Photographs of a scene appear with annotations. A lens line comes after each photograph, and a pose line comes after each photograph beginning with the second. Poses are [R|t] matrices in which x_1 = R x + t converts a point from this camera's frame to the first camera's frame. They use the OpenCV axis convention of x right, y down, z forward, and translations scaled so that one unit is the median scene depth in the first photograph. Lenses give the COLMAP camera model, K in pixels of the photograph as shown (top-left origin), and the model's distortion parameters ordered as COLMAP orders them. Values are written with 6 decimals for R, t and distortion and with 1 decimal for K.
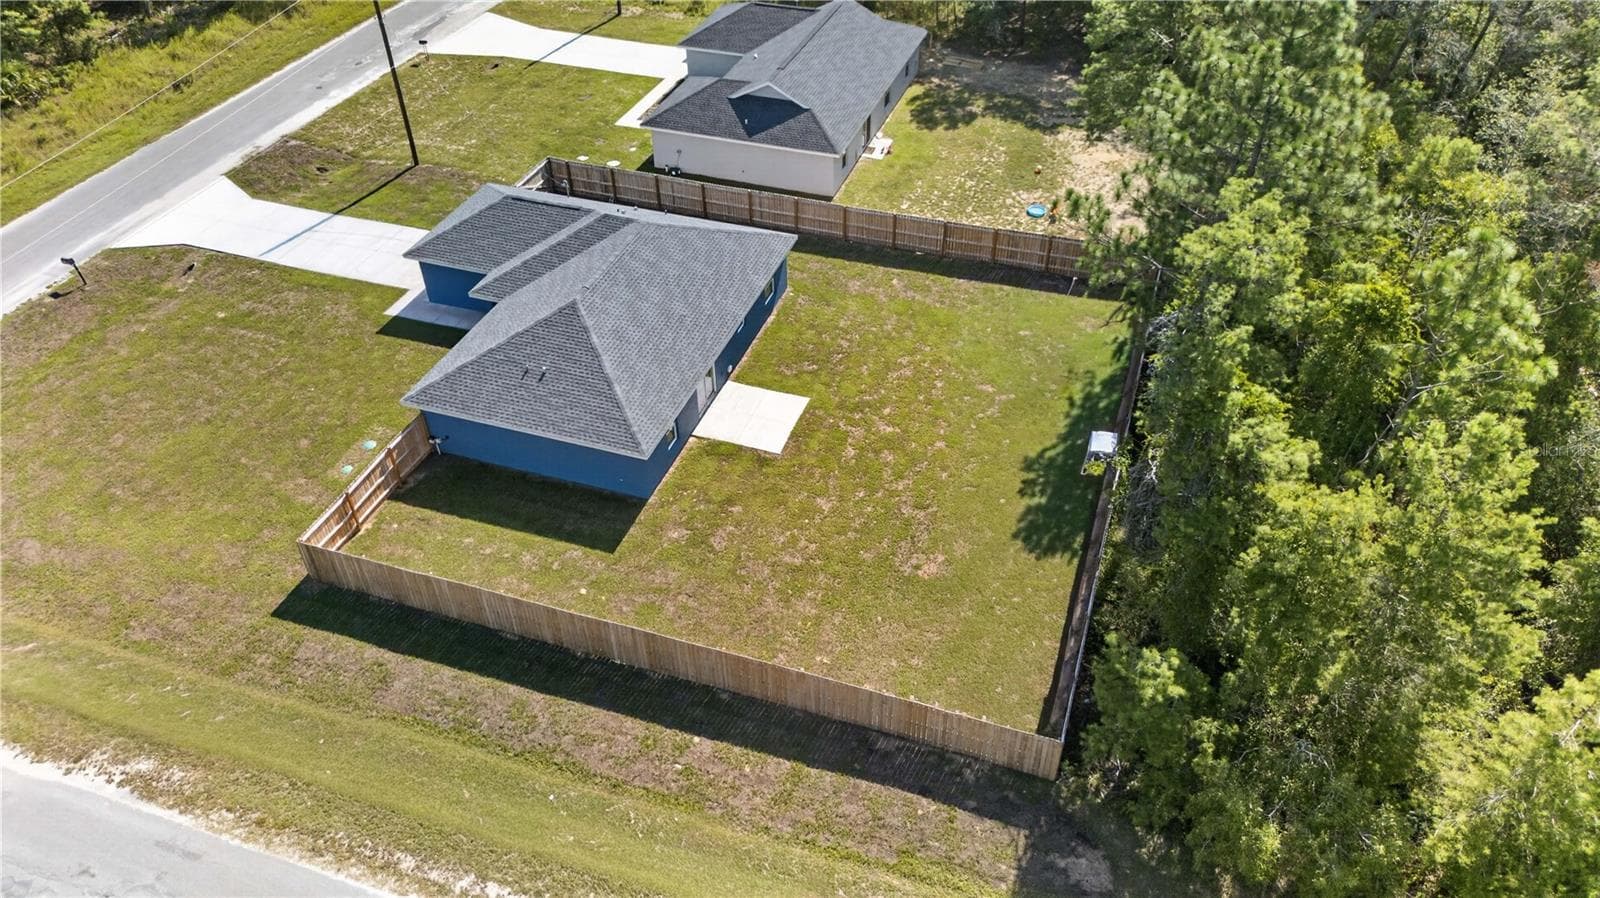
lens RADIAL K [[1124.9, 0, 807.0], [0, 1124.9, 451.8], [0, 0, 1]] dist [0.037522, -0.004056]
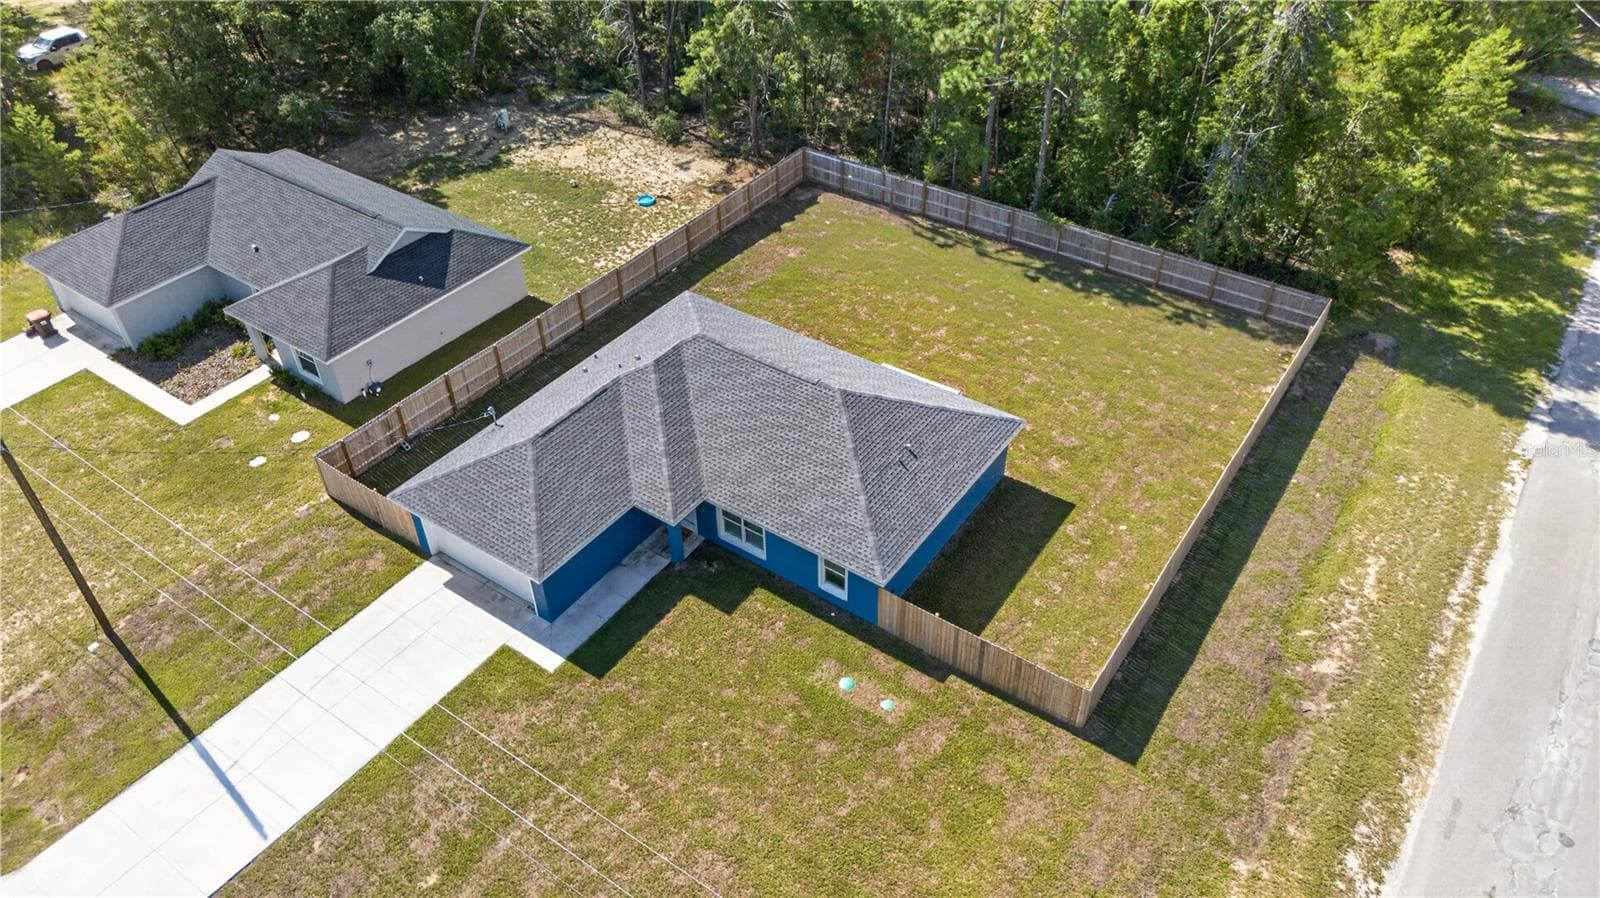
lens RADIAL K [[1124.9, 0, 807.0], [0, 1124.9, 451.8], [0, 0, 1]] dist [0.037522, -0.004056]
pose [[0.271389, -0.609373, 0.744992, -0.966497], [0.630449, 0.697418, 0.340796, -0.447838], [-0.727243, 0.377191, 0.573450, 0.544524]]
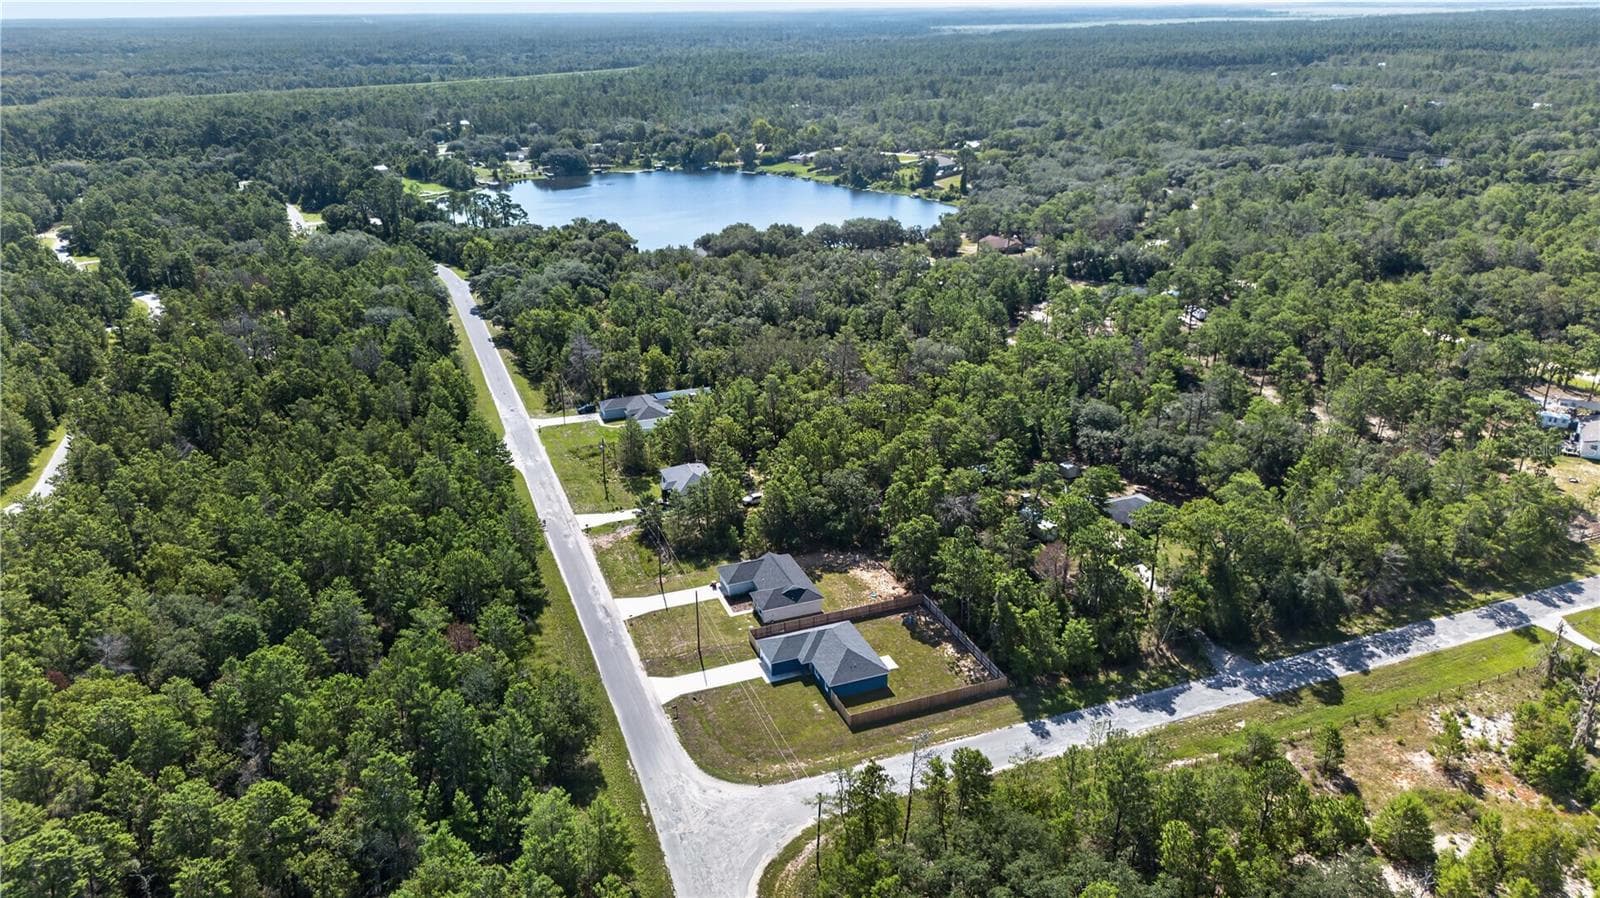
lens RADIAL K [[1124.9, 0, 807.0], [0, 1124.9, 451.8], [0, 0, 1]] dist [0.037522, -0.004056]
pose [[0.767845, -0.237556, 0.594963, -2.643237], [0.421352, 0.886837, -0.189692, -0.058637], [-0.482572, 0.396343, 0.781048, -2.428999]]
